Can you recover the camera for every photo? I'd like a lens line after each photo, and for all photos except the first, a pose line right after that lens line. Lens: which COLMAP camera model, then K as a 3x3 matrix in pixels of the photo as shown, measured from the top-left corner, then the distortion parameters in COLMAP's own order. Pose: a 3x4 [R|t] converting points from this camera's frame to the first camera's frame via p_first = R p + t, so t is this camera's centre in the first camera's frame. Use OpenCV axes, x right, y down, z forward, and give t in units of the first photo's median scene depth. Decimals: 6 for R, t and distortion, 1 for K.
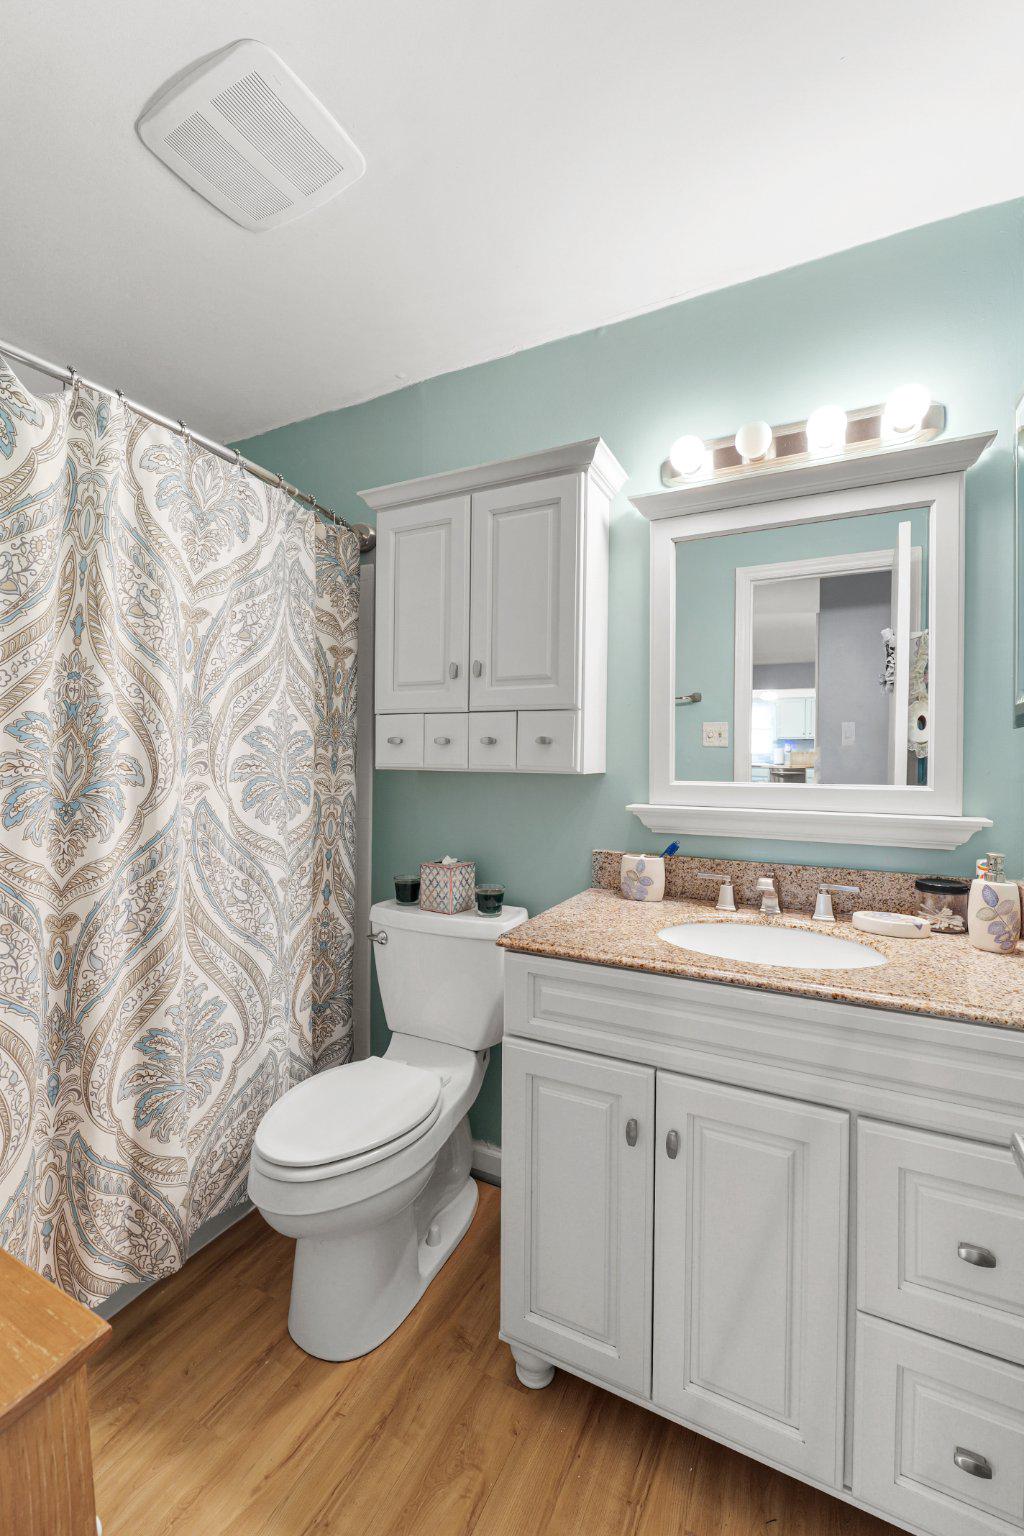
lens RADIAL K [[649.2, 0, 514.4], [0, 649.2, 774.9], [0, 0, 1]] dist [-0.012584, 0.002779]
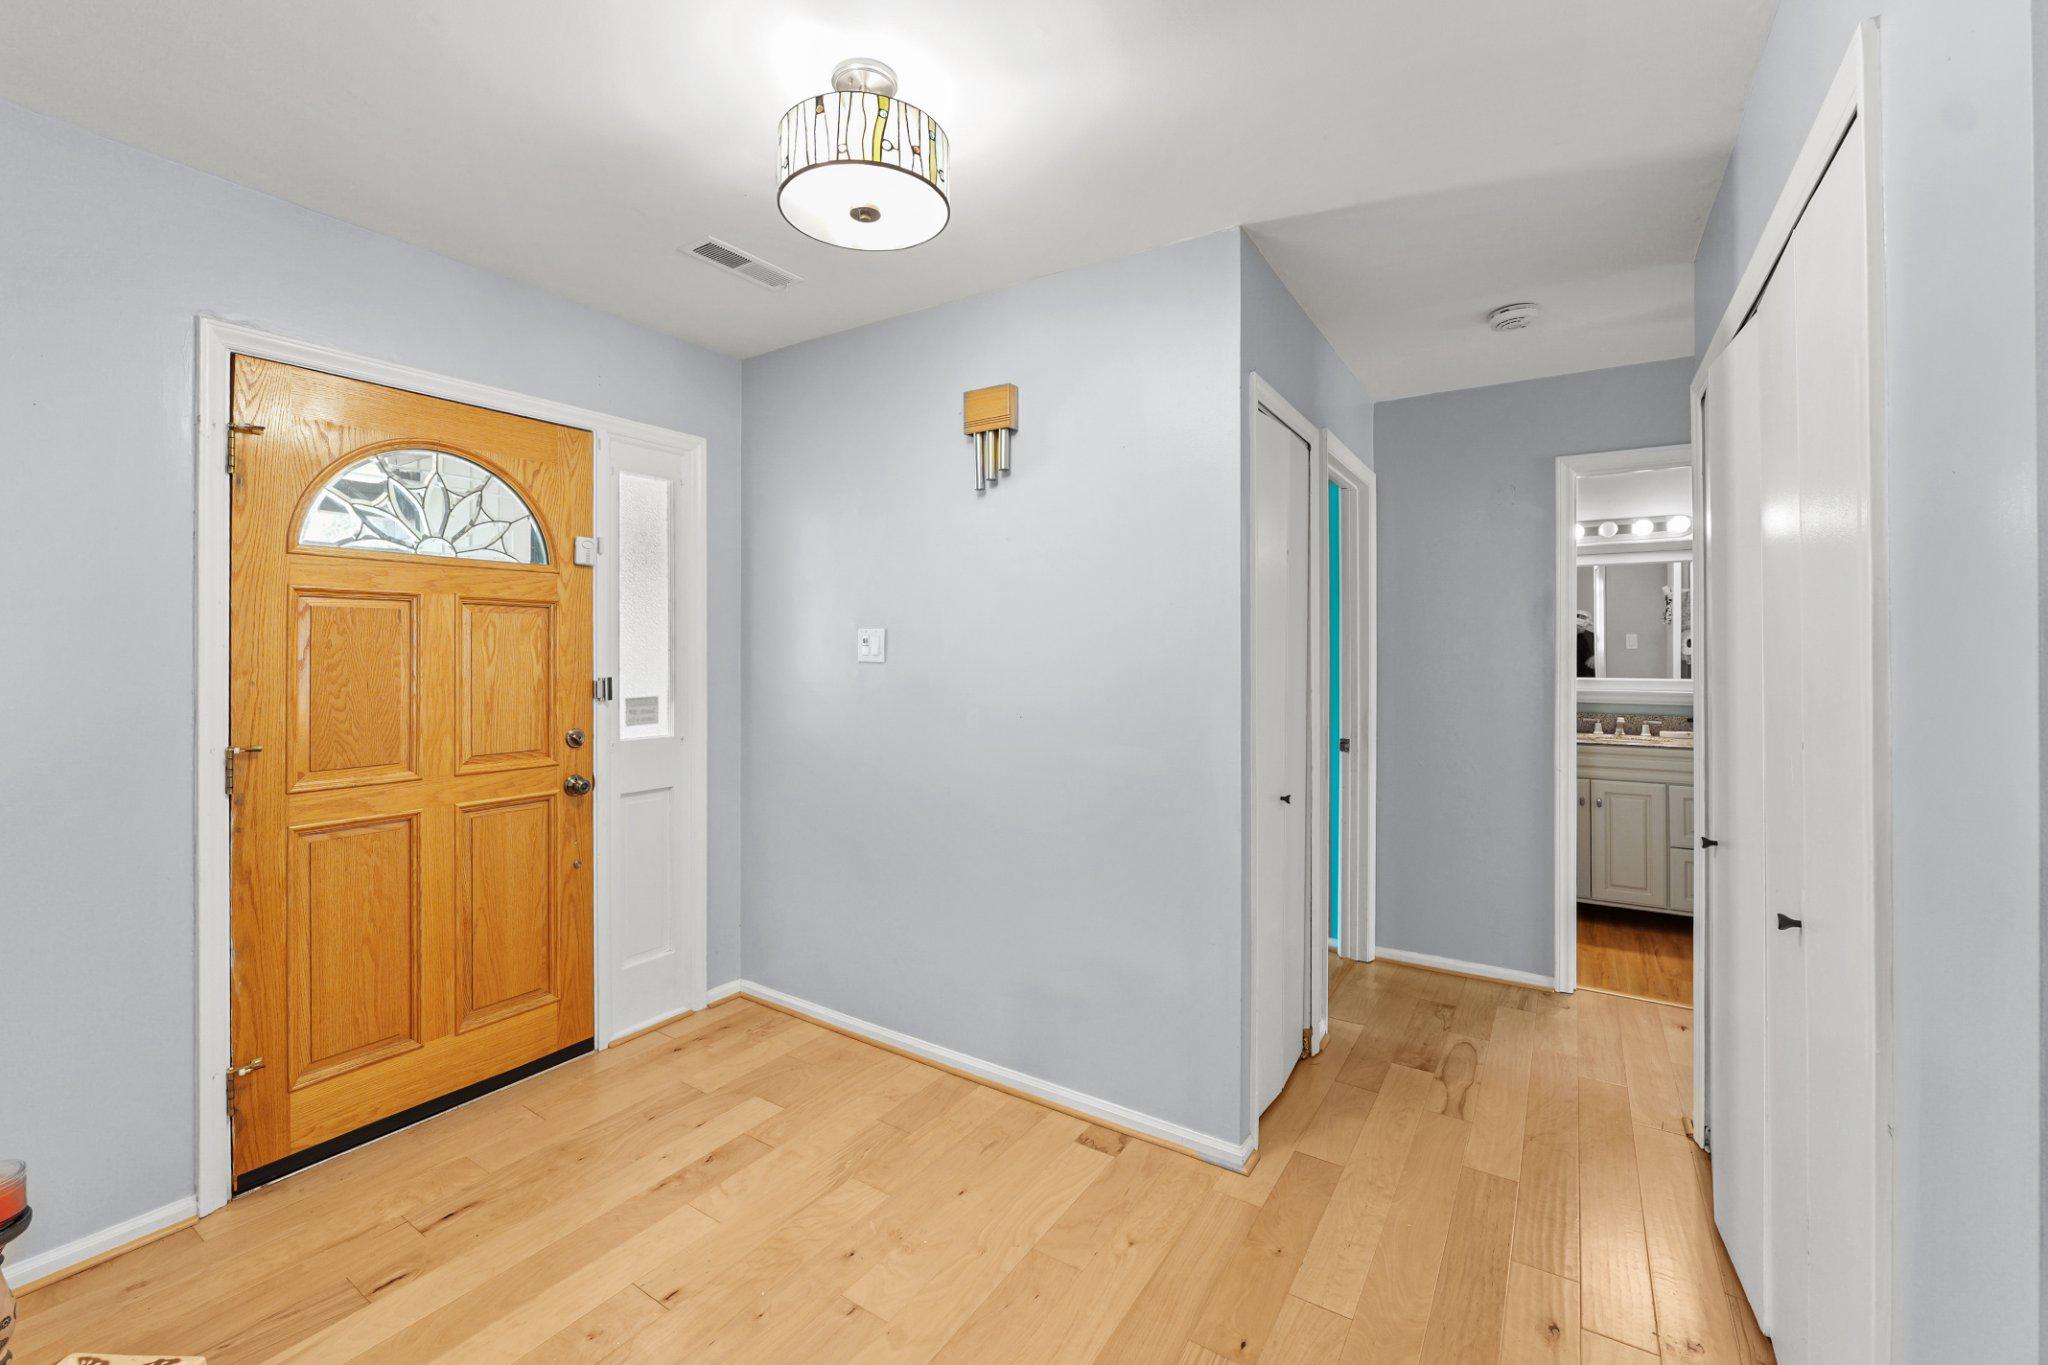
lens RADIAL K [[865.6, 0, 1017.5], [0, 865.6, 664.0], [0, 0, 1]] dist [-0.012584, 0.002779]
pose [[0.994617, -0.017071, -0.102204, -1.057789], [0.016625, 0.999848, -0.005212, -0.042931], [0.102278, 0.003485, 0.994750, -1.689820]]
